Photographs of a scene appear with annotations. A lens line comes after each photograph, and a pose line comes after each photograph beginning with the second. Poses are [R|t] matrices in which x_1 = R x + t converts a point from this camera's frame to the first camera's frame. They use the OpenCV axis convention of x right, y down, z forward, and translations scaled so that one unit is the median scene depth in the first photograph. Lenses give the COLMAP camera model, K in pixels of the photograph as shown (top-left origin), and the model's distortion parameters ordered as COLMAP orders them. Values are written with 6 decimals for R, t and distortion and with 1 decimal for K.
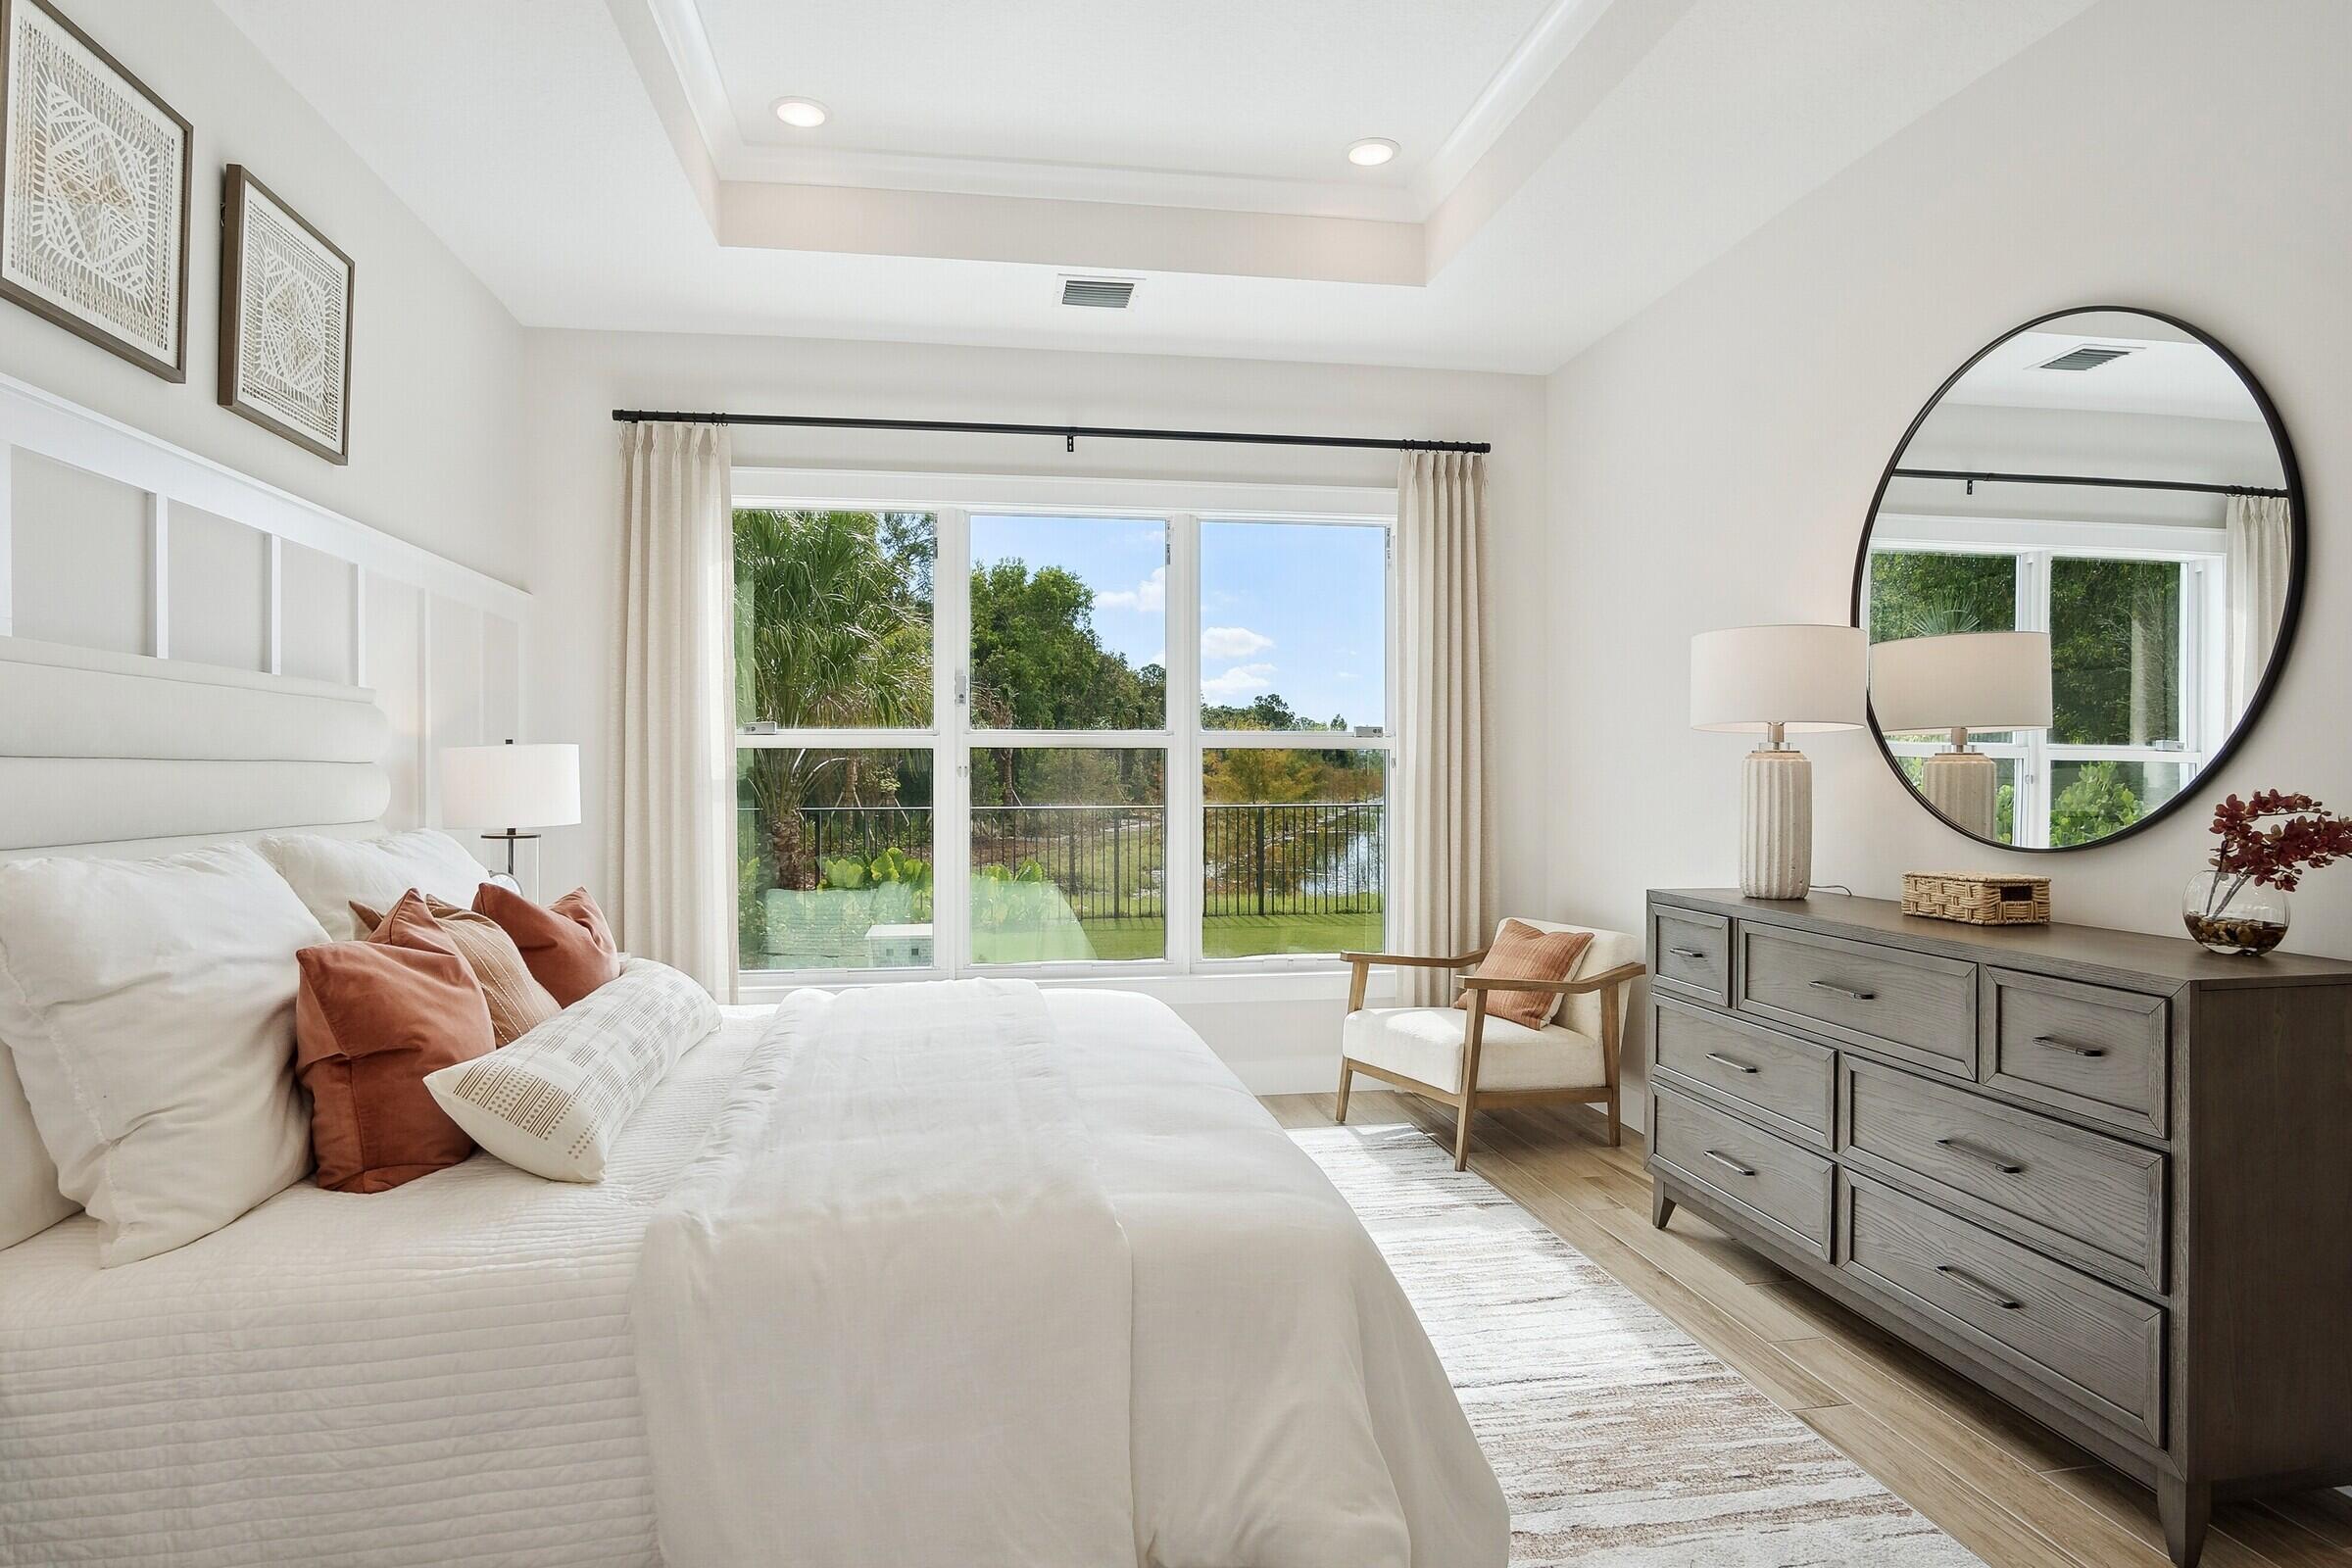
lens RADIAL K [[1268.7, 0, 1189.4], [0, 1268.7, 779.8], [0, 0, 1]] dist [-0.016479, 0.000975]
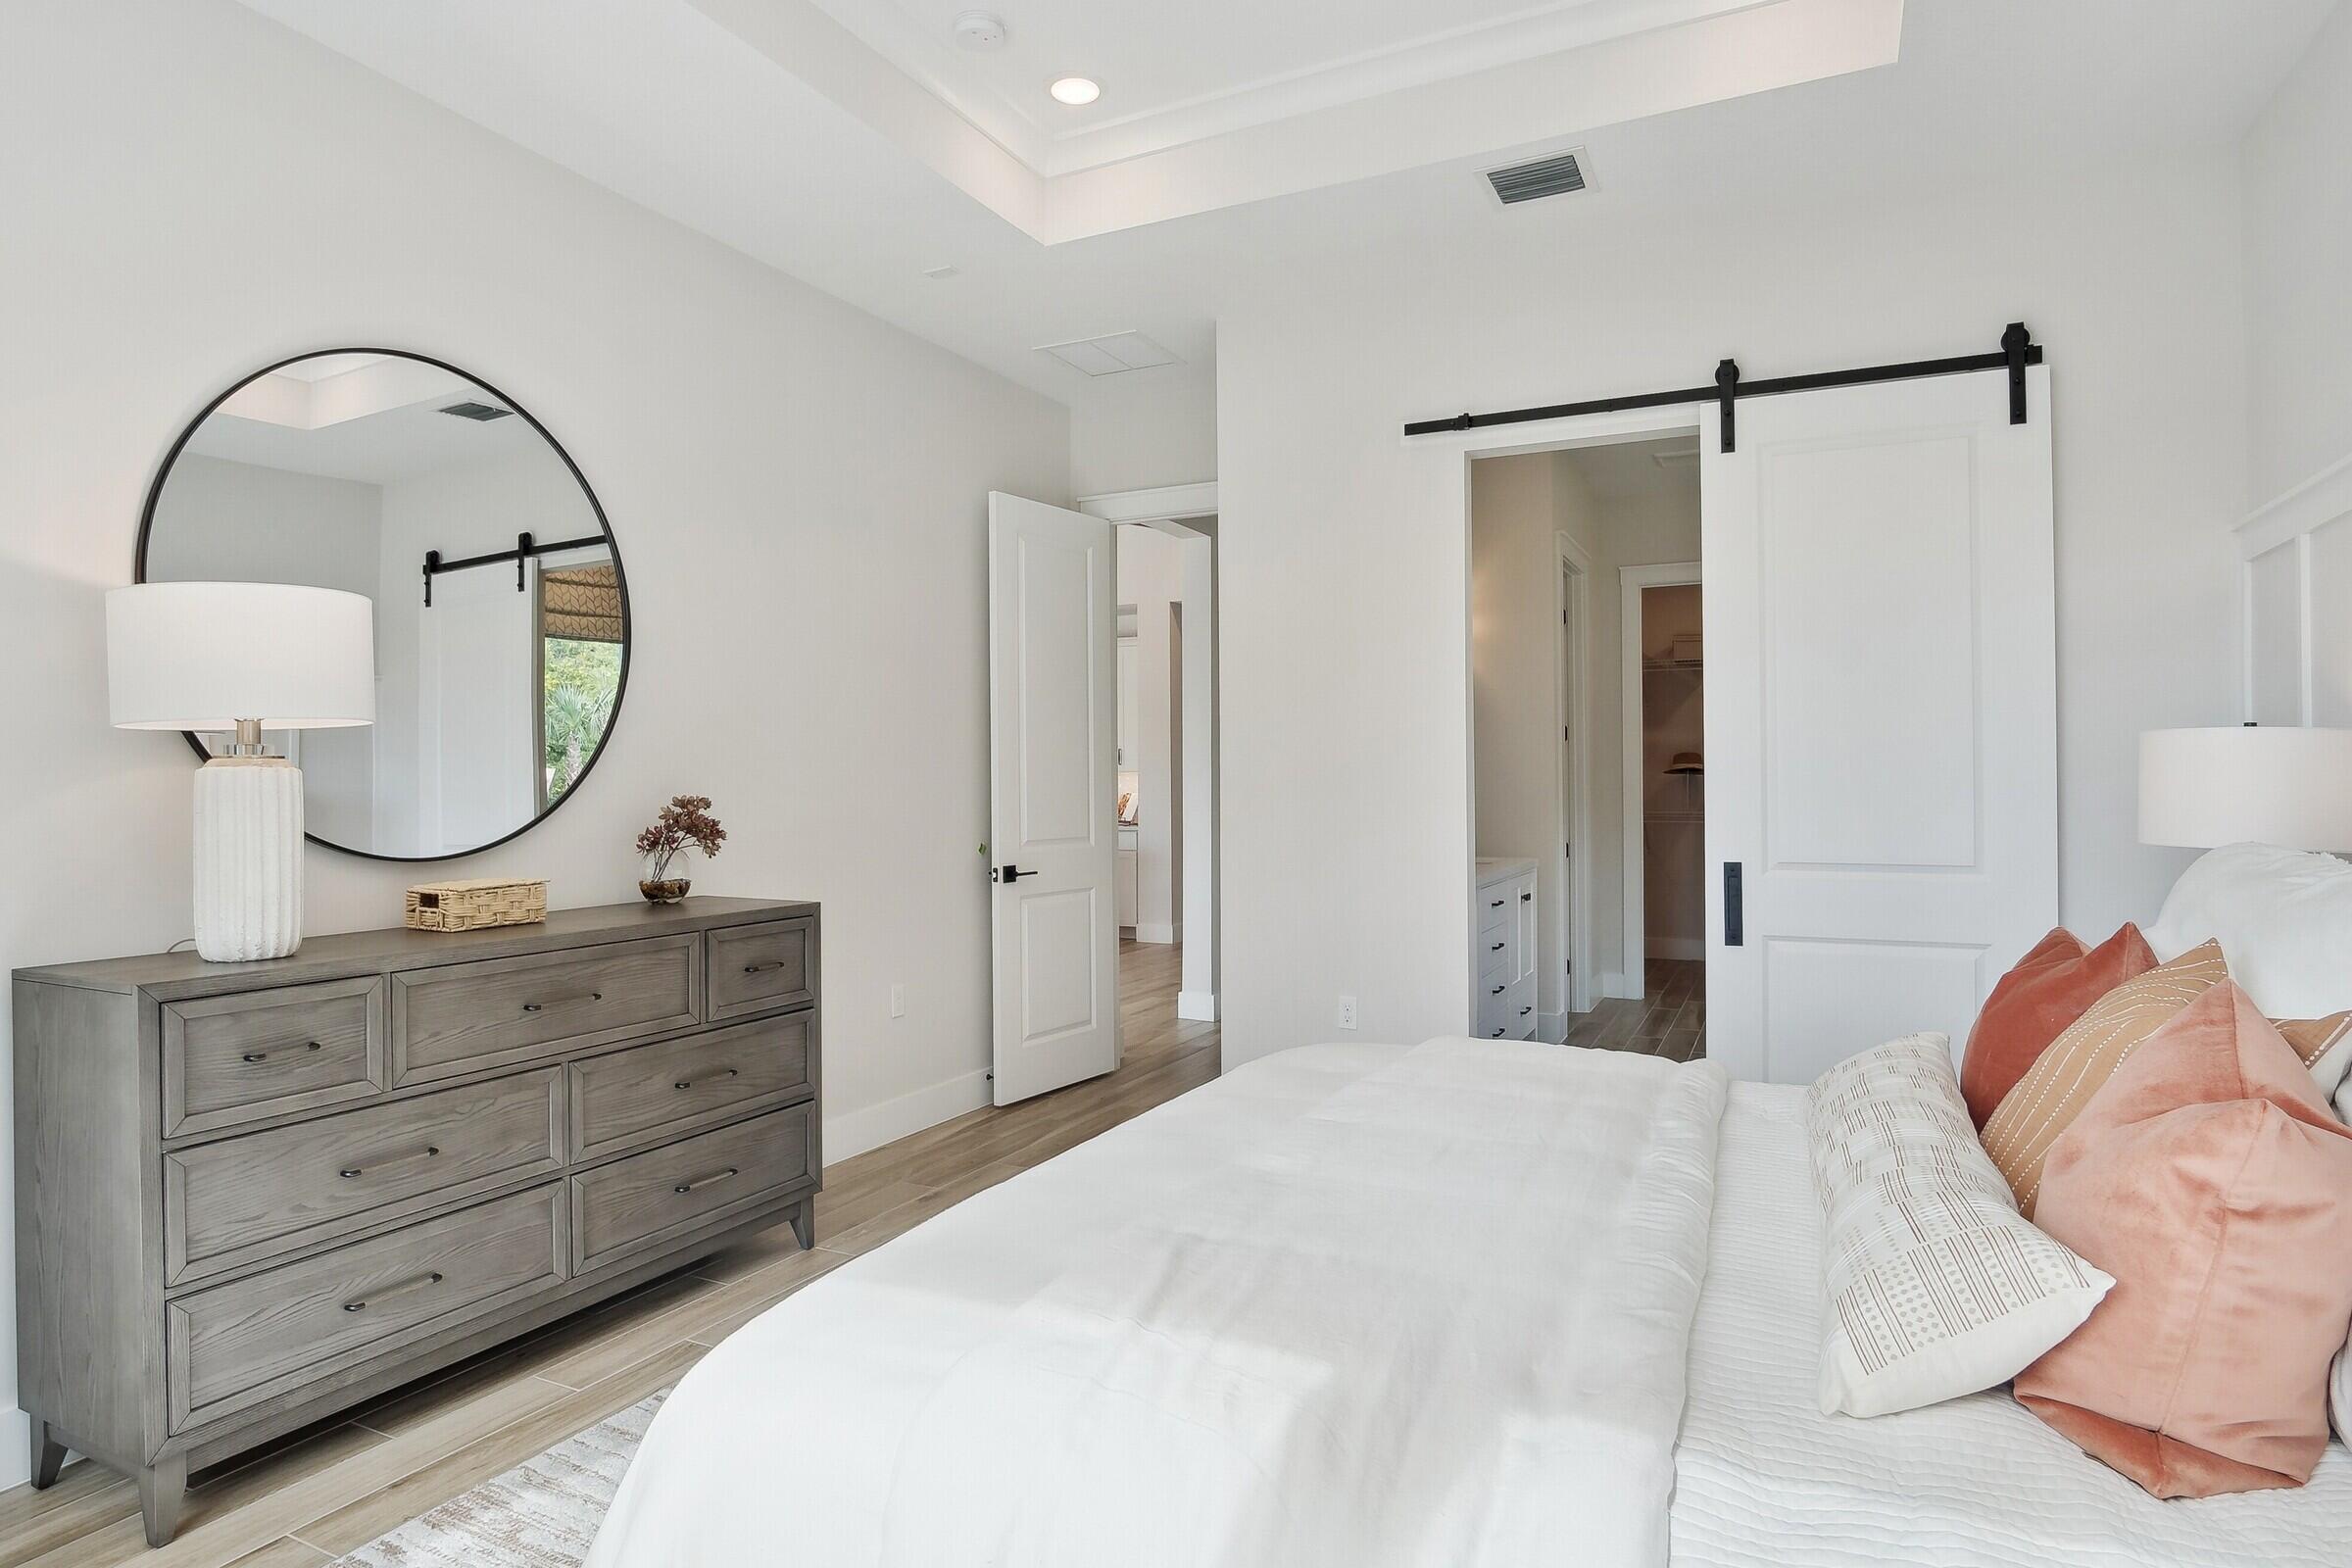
lens RADIAL K [[1268.7, 0, 1189.4], [0, 1268.7, 779.8], [0, 0, 1]] dist [-0.016479, 0.000975]
pose [[-0.819251, 0.002108, 0.573432, -0.467579], [0.000110, 0.999994, -0.003519, -0.006409], [-0.573436, -0.002819, -0.819246, 1.552092]]
